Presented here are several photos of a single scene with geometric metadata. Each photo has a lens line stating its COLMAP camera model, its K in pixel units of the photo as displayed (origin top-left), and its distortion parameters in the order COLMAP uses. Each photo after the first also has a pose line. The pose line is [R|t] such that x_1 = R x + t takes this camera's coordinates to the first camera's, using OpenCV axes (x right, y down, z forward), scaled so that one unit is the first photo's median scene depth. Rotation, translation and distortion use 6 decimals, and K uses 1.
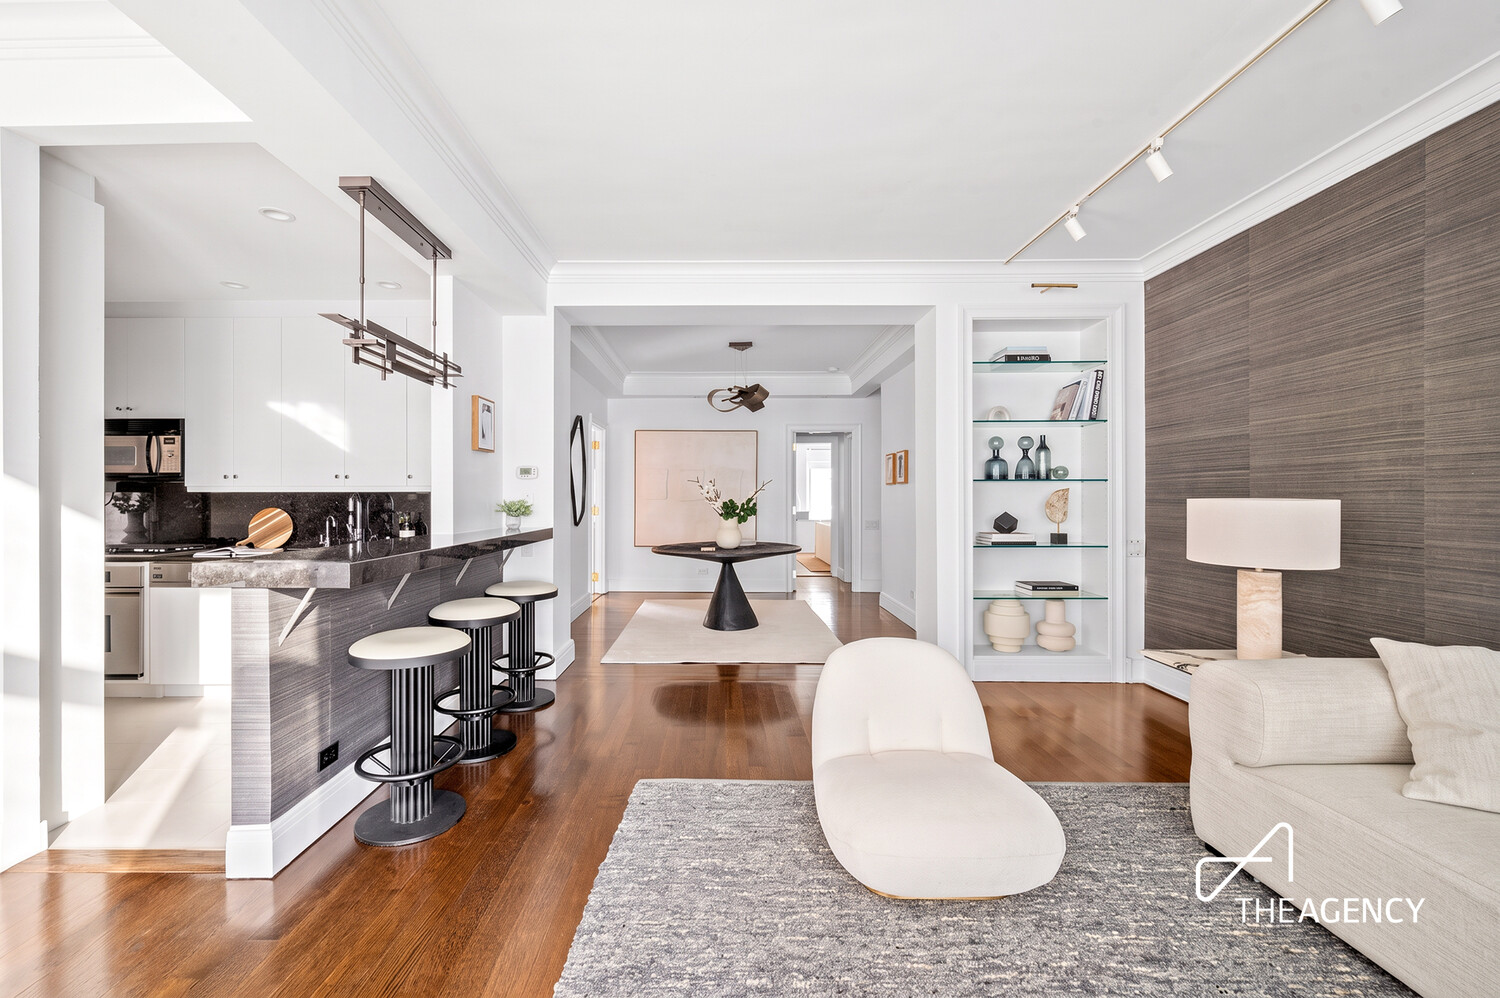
lens RADIAL K [[599.4, 0, 759.4], [0, 599.4, 501.2], [0, 0, 1]] dist [0.000119, 0.000154]
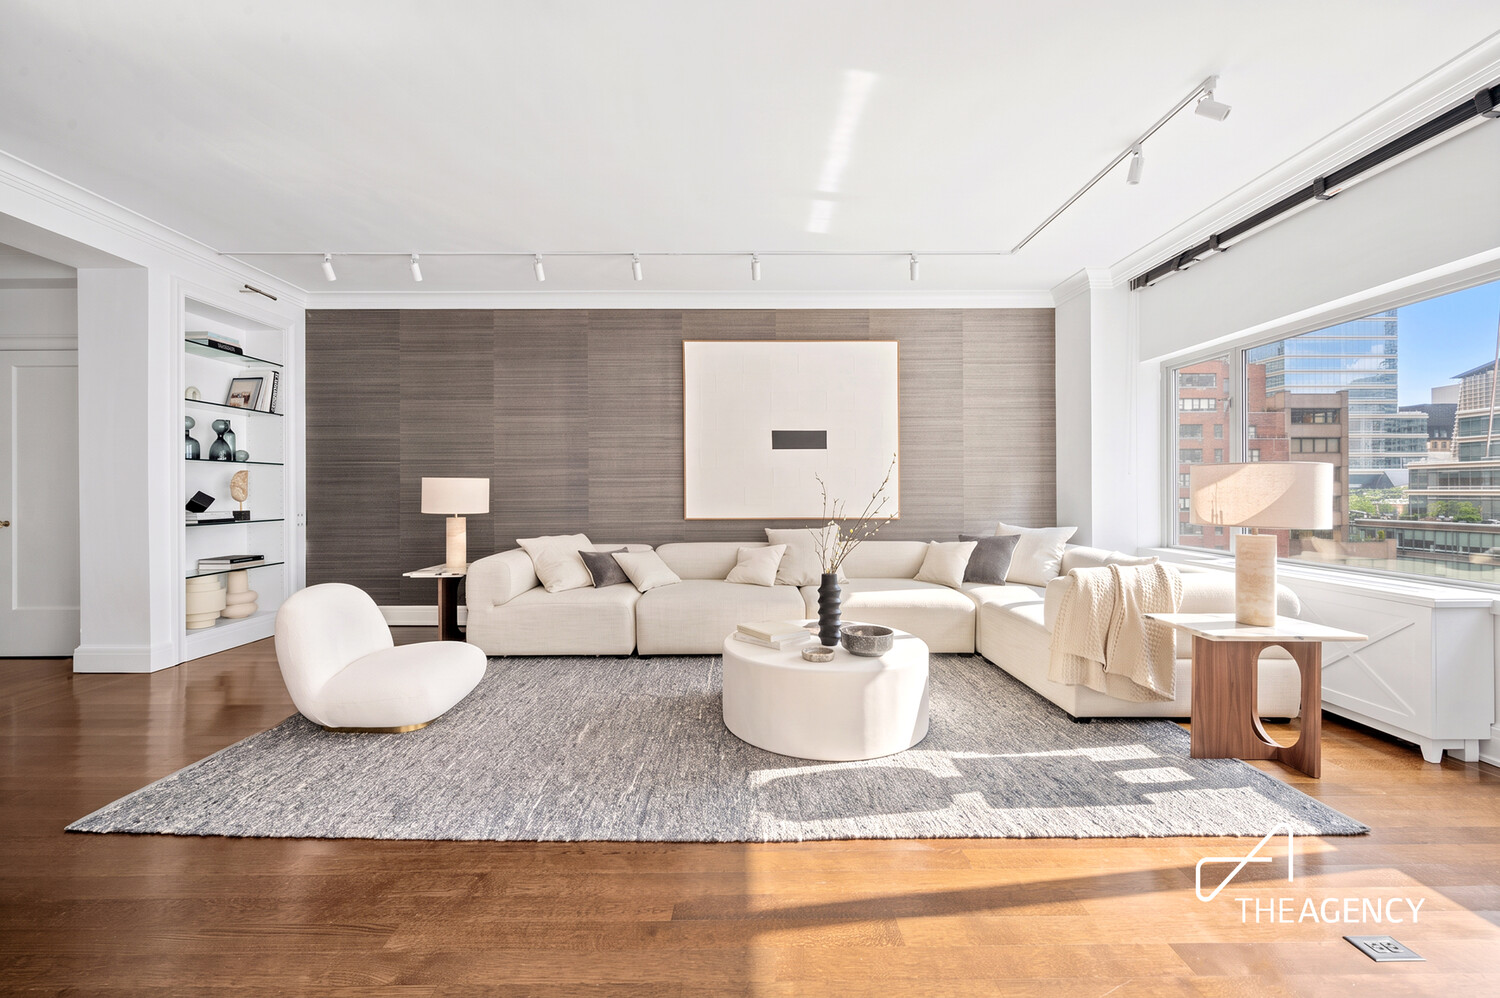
lens RADIAL K [[608.6, 0, 747.2], [0, 608.6, 489.8], [0, 0, 1]] dist [0.000434, 0.000136]
pose [[-0.025576, 0.003232, 0.999668, -0.675834], [0.016715, 0.999856, -0.002805, 0.035875], [-0.999533, 0.016638, -0.025626, 0.101232]]
